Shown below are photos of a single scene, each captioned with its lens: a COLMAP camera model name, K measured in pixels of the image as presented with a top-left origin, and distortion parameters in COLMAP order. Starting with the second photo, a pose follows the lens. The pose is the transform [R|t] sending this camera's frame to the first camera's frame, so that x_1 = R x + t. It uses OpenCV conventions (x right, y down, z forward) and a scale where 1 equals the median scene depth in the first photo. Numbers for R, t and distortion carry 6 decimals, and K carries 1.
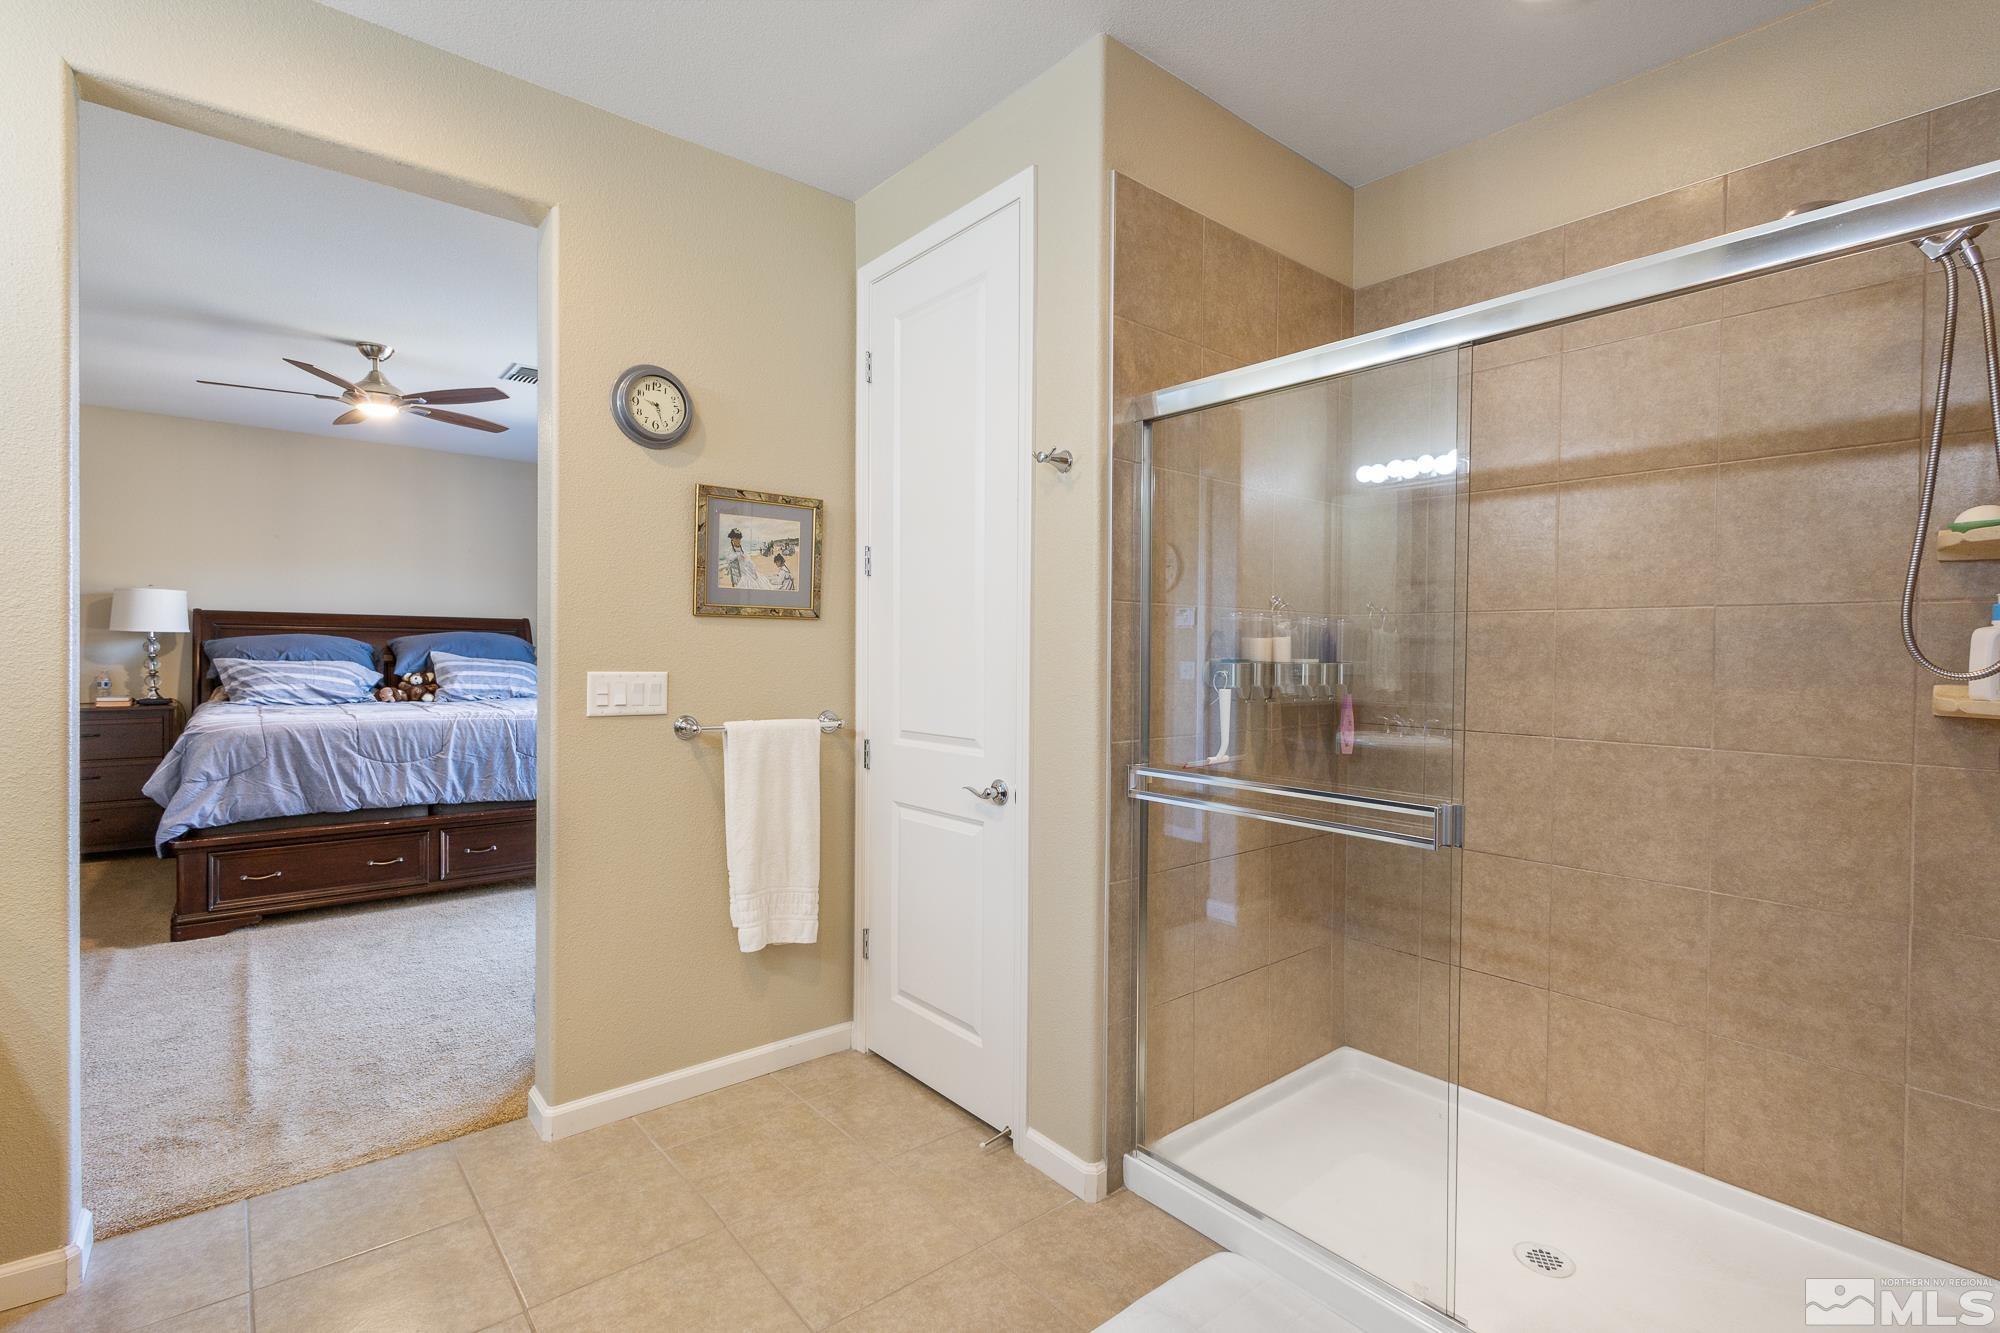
lens RADIAL K [[923.7, 0, 1017.2], [0, 923.7, 665.7], [0, 0, 1]] dist [0.014665, -0.006867]
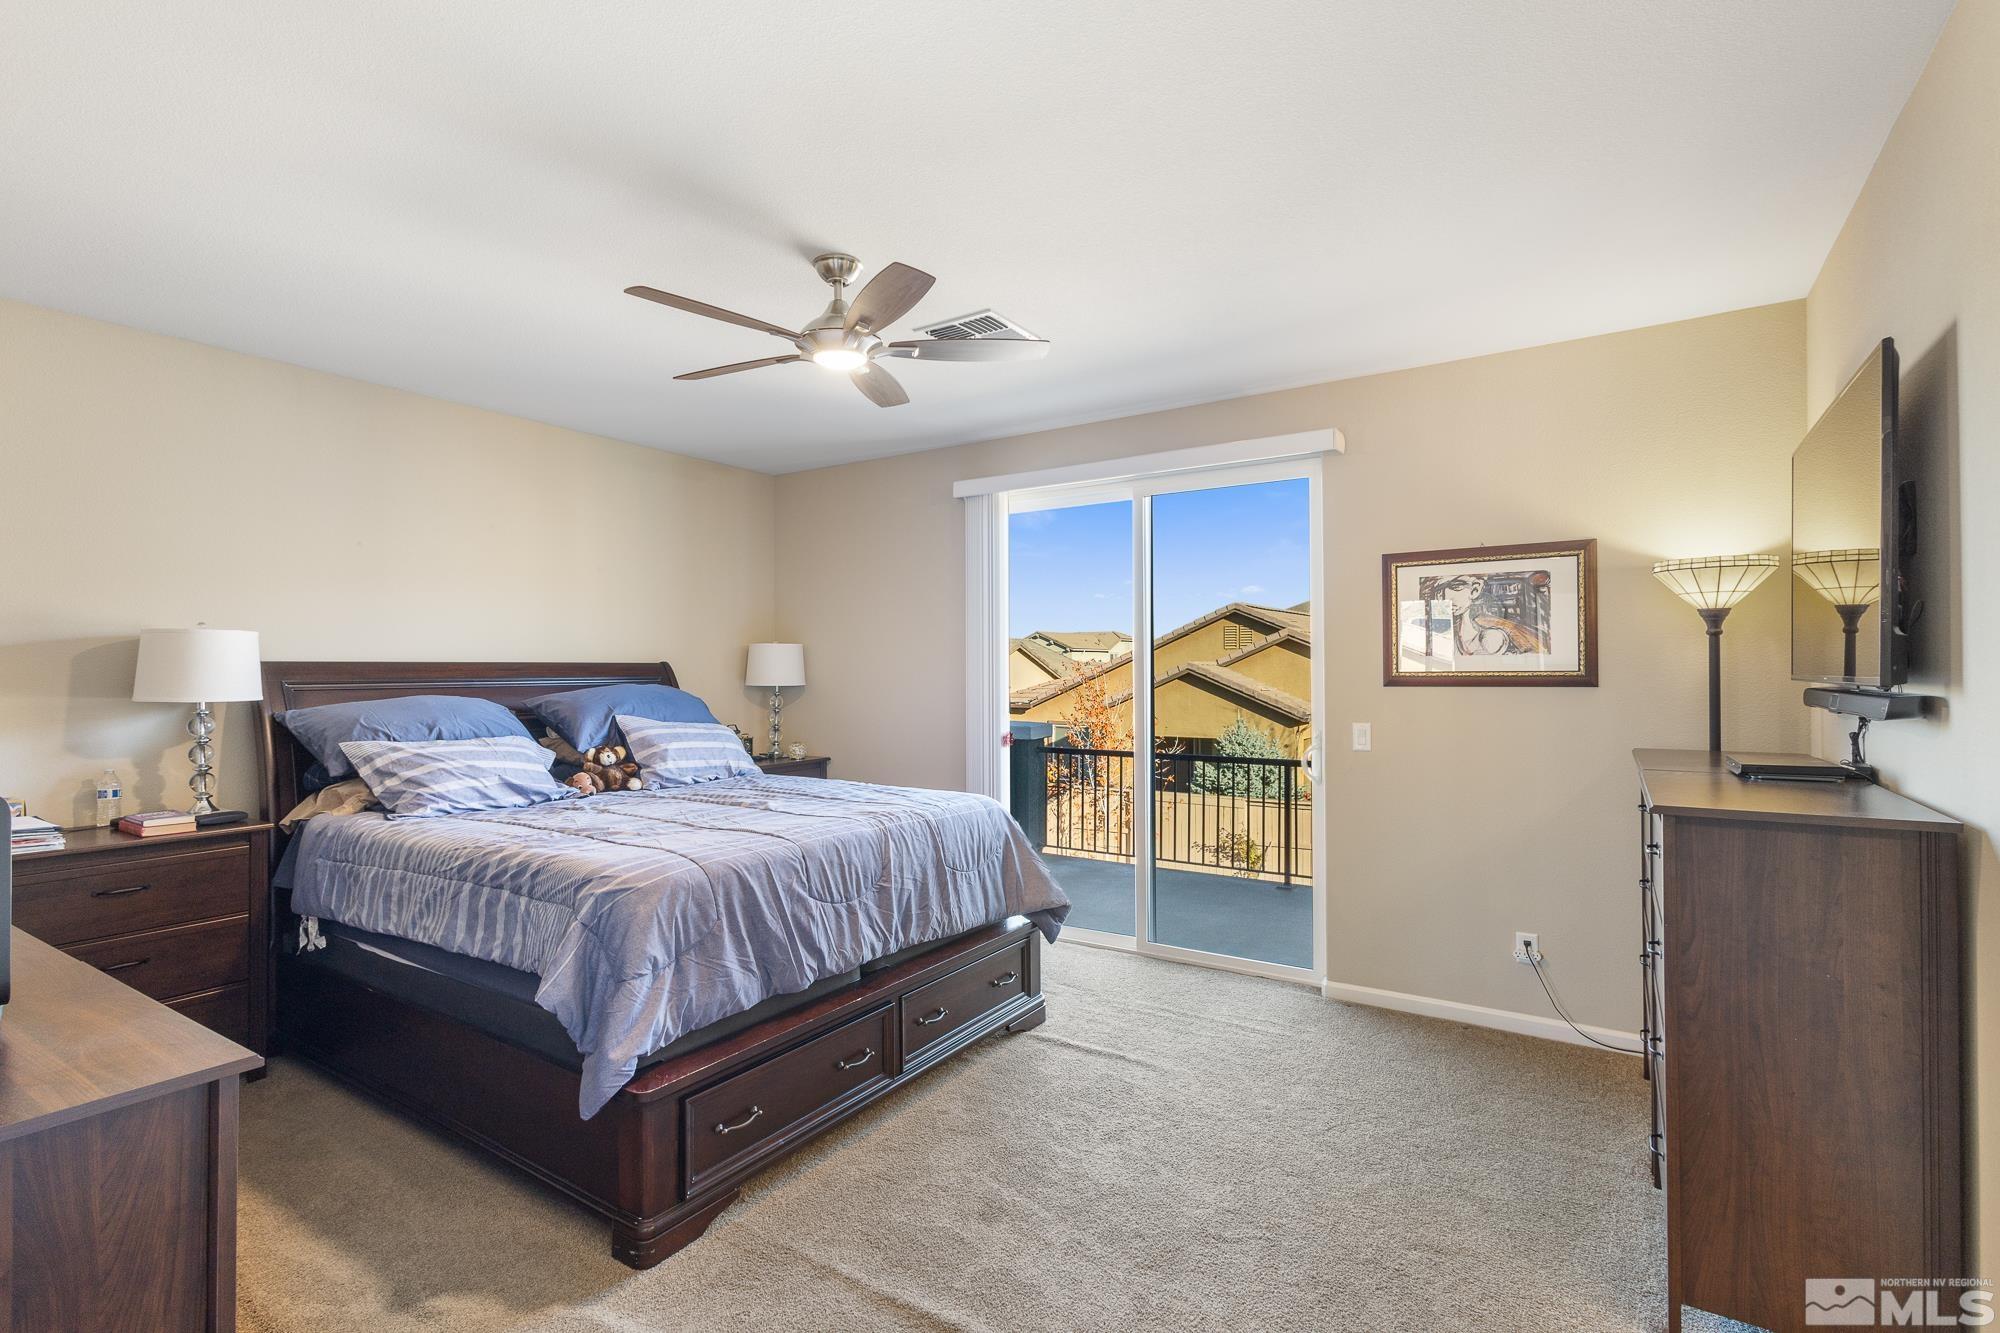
lens RADIAL K [[923.7, 0, 995.9], [0, 923.7, 671.8], [0, 0, 1]] dist [0.014665, -0.006867]
pose [[0.955706, -0.013778, 0.294002, -0.640298], [0.016682, 0.999834, -0.007372, -0.043284], [-0.293851, 0.011950, 0.955777, 0.291893]]
